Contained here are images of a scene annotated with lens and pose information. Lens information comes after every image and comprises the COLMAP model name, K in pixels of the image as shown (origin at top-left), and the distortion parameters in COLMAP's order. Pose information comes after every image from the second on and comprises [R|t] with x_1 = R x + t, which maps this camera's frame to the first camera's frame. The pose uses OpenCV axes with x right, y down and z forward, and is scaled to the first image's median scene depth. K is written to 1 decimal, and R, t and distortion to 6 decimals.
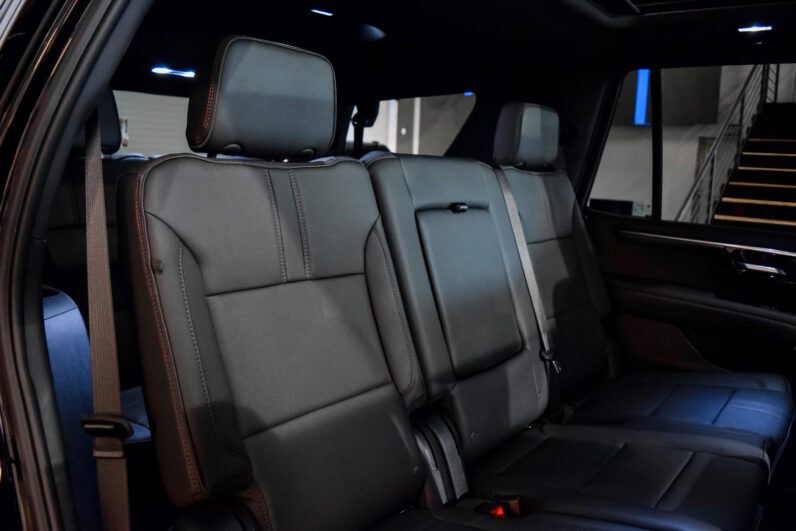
lens RADIAL K [[625.3, 0, 395.1], [0, 625.3, 266.0], [0, 0, 1]] dist [-0.100986, 0.033460]
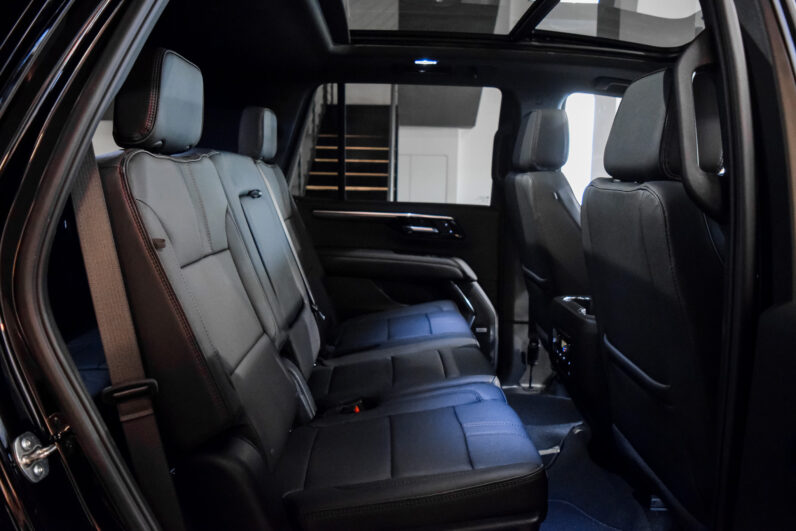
lens RADIAL K [[625.3, 0, 402.2], [0, 625.3, 265.8], [0, 0, 1]] dist [-0.100986, 0.033460]
pose [[0.766783, -0.114739, 0.631569, -0.453023], [0.111332, 0.992755, 0.045190, 0.022973], [-0.632178, 0.035663, 0.774002, -0.115569]]
